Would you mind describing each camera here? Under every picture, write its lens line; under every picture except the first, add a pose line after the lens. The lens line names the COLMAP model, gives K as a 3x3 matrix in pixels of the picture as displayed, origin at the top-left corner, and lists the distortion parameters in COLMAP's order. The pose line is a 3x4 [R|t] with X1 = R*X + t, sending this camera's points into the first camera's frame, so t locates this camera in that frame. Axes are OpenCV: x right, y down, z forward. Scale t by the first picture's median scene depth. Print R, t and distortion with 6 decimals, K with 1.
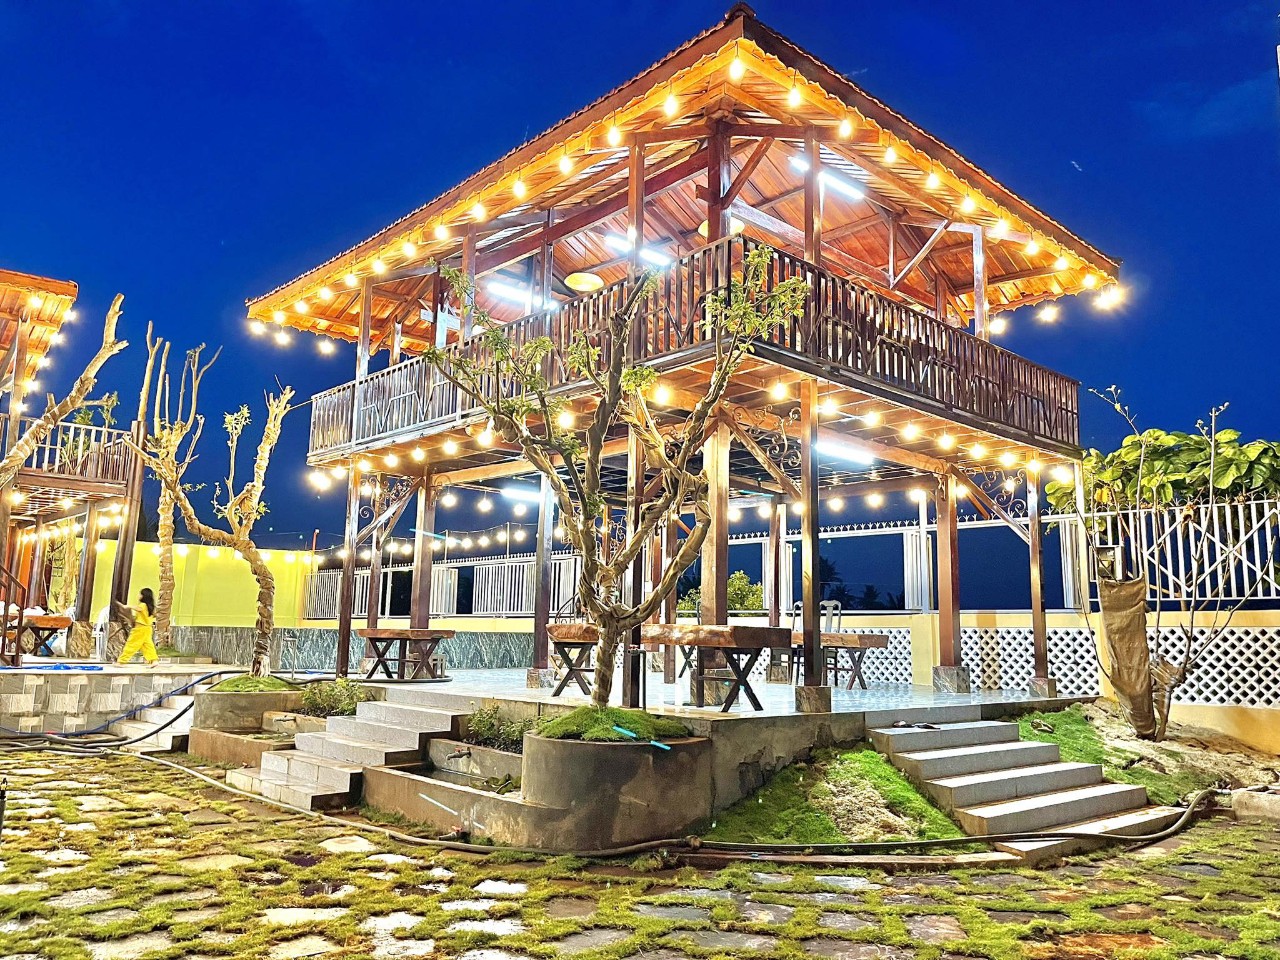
lens RADIAL K [[977.6, 0, 640.9], [0, 977.6, 479.6], [0, 0, 1]] dist [0.043338, -0.028161]
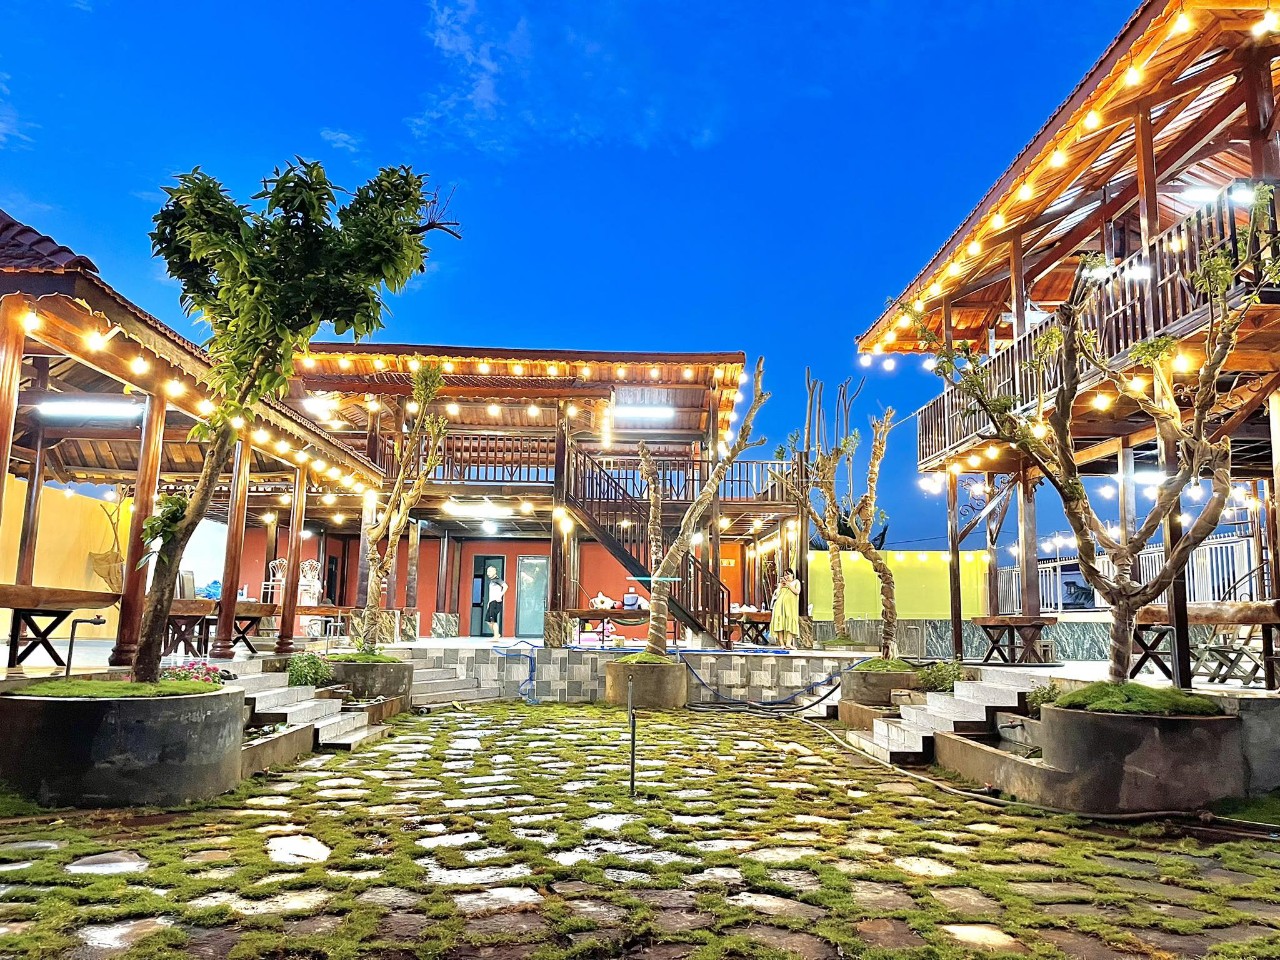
lens RADIAL K [[977.6, 0, 641.4], [0, 977.6, 479.2], [0, 0, 1]] dist [0.043338, -0.028161]
pose [[0.748087, -0.112326, -0.654025, 0.179954], [0.110492, 0.992896, -0.044143, 0.007785], [0.654337, -0.039242, 0.755184, -0.060996]]
